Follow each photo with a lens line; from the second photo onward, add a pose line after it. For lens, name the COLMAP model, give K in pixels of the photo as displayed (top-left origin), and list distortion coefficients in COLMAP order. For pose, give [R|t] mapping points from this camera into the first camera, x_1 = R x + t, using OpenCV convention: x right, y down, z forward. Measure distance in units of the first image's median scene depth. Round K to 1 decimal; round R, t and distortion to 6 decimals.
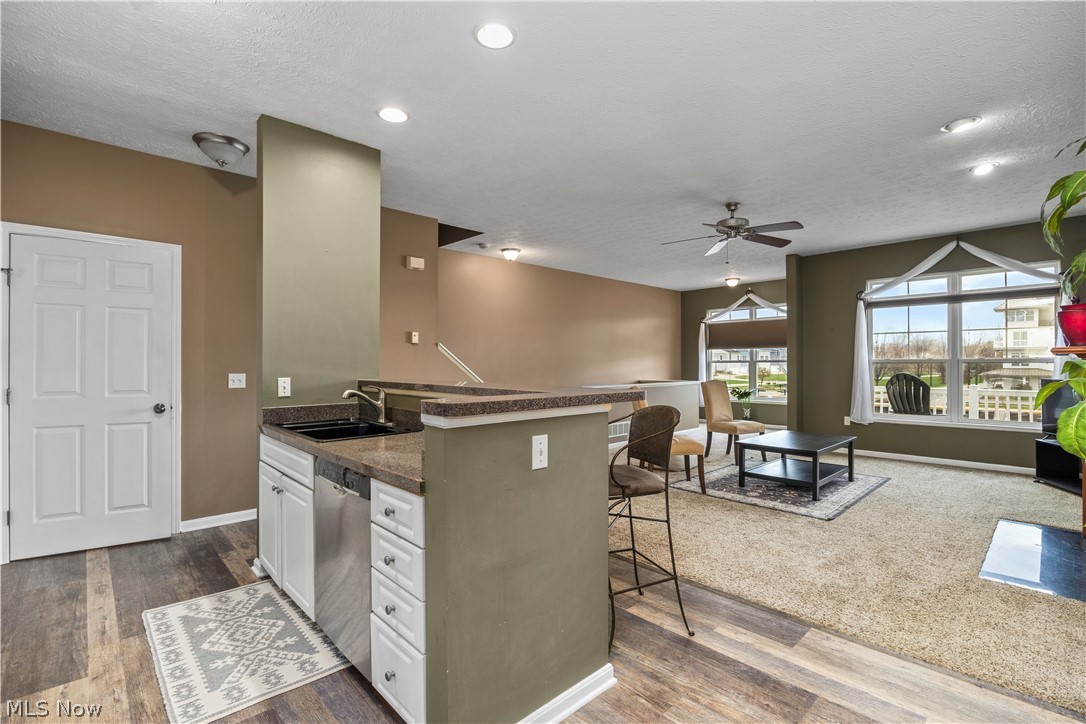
lens RADIAL K [[492.1, 0, 541.3], [0, 492.1, 363.0], [0, 0, 1]] dist [-0.010400, -0.001255]
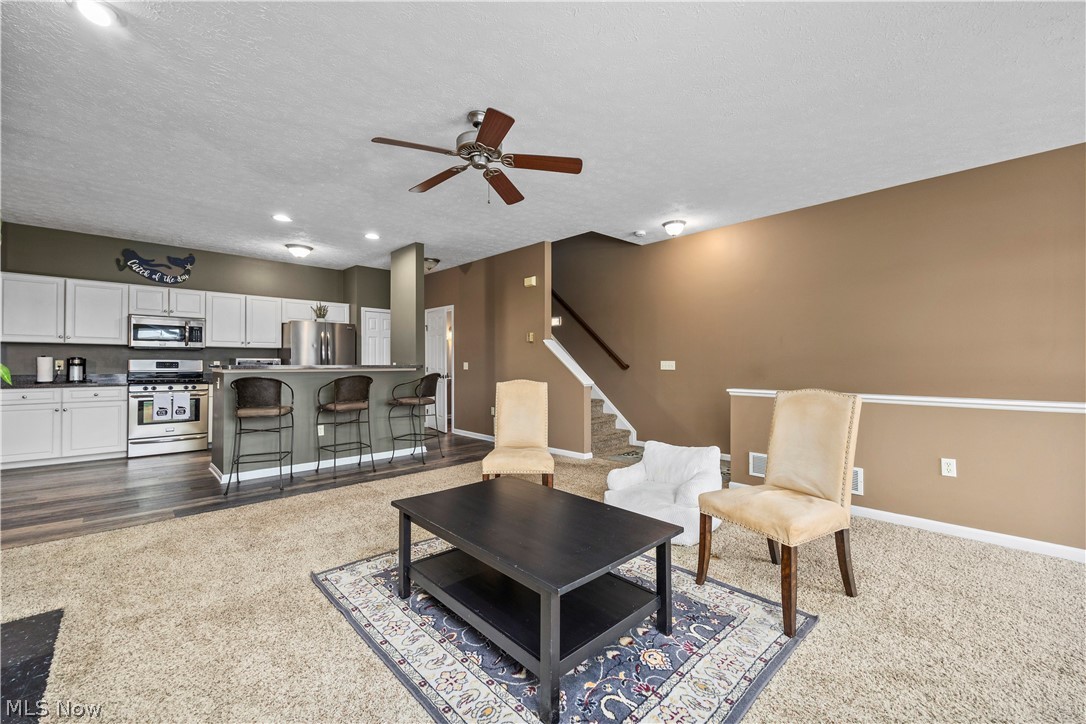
lens RADIAL K [[442.4, 0, 544.9], [0, 442.4, 359.2], [0, 0, 1]] dist [0.010952, -0.000058]
pose [[0.006614, -0.009956, -0.999929, 1.431992], [-0.001392, 0.999949, -0.009965, 0.030613], [0.999977, 0.001458, 0.006600, 1.559443]]
